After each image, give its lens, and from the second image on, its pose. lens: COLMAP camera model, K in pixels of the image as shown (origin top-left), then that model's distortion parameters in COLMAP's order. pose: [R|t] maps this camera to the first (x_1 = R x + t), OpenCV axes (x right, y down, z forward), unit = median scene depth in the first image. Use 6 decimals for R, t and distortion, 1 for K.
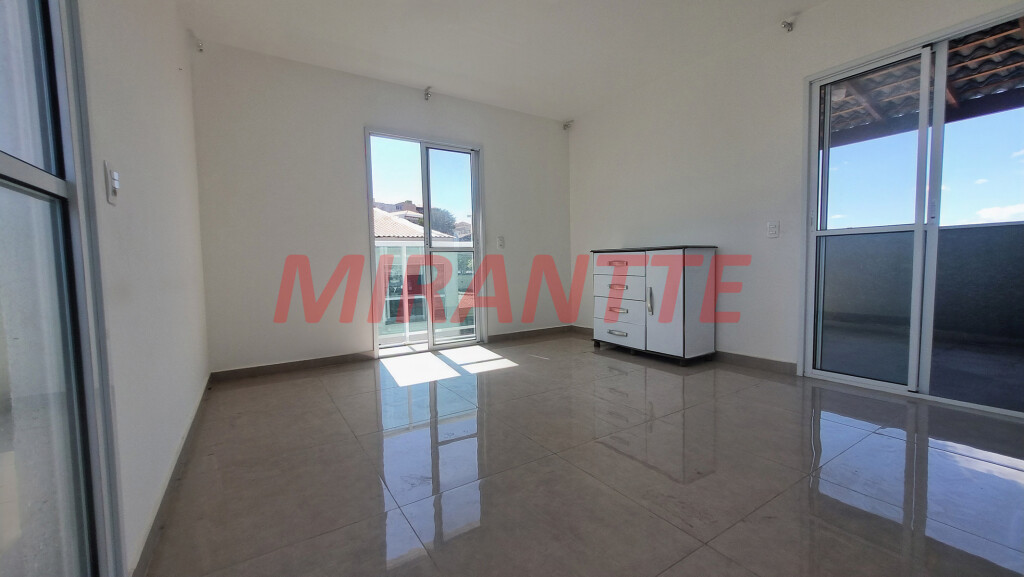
lens RADIAL K [[401.6, 0, 504.9], [0, 401.6, 289.9], [0, 0, 1]] dist [0.002305, -0.000073]
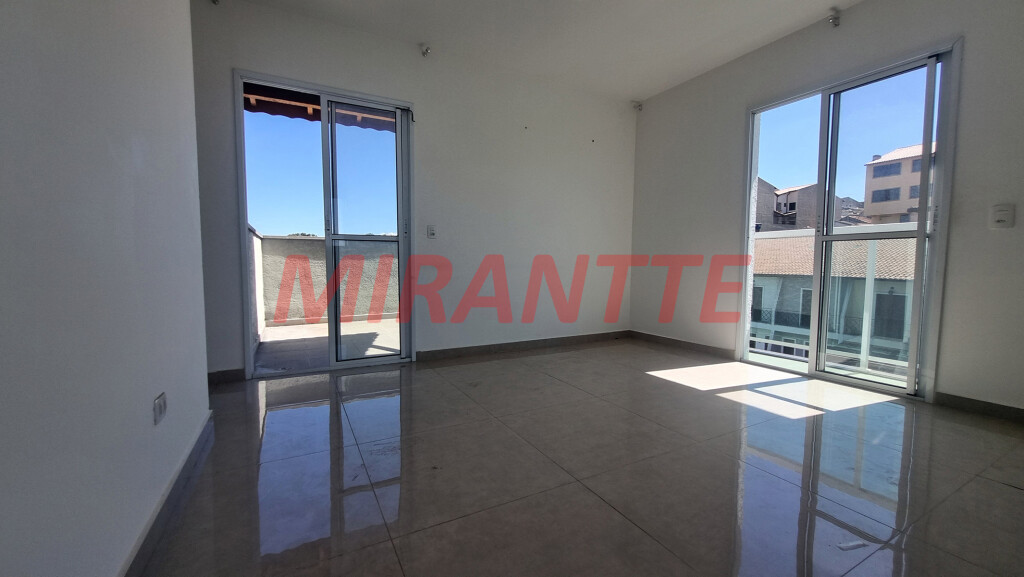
lens RADIAL K [[401.6, 0, 506.9], [0, 401.6, 291.1], [0, 0, 1]] dist [0.002305, -0.000073]
pose [[-0.068898, 0.093929, -0.993192, 0.726842], [-0.060657, 0.993321, 0.098149, -0.053313], [0.995778, 0.067006, -0.062740, 0.610196]]
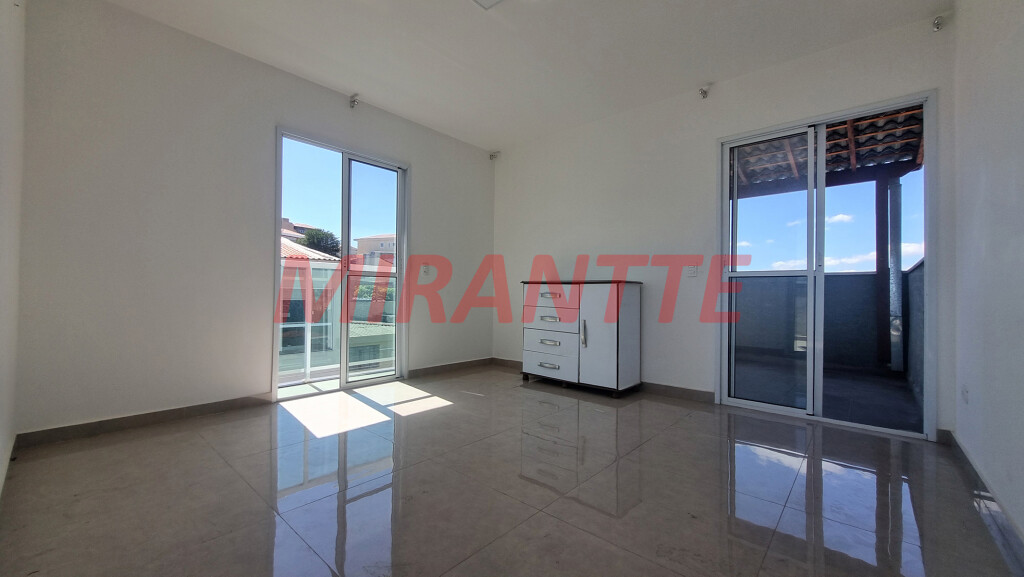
lens RADIAL K [[401.6, 0, 506.1], [0, 401.6, 291.3], [0, 0, 1]] dist [0.002305, -0.000073]
pose [[0.961783, 0.034353, 0.271650, -0.113610], [-0.015191, 0.997265, -0.072332, -0.002427], [-0.273392, 0.065441, 0.959674, 0.082978]]
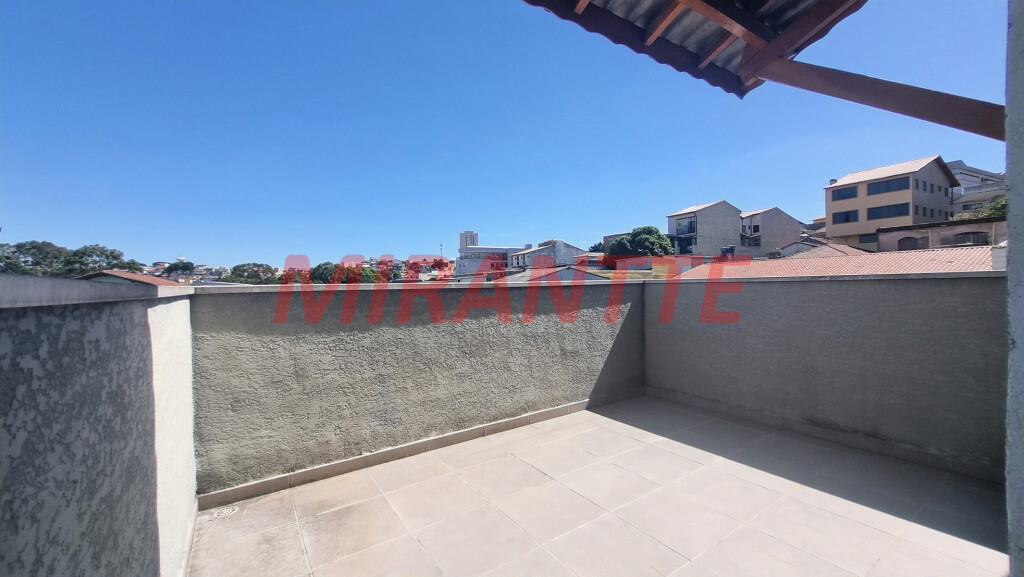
lens RADIAL K [[401.6, 0, 507.1], [0, 401.6, 291.1], [0, 0, 1]] dist [0.002305, -0.000073]
pose [[0.025065, 0.031841, -0.999179, 0.628424], [-0.038169, 0.998794, 0.030872, -0.057727], [0.998957, 0.037364, 0.026251, 0.543794]]
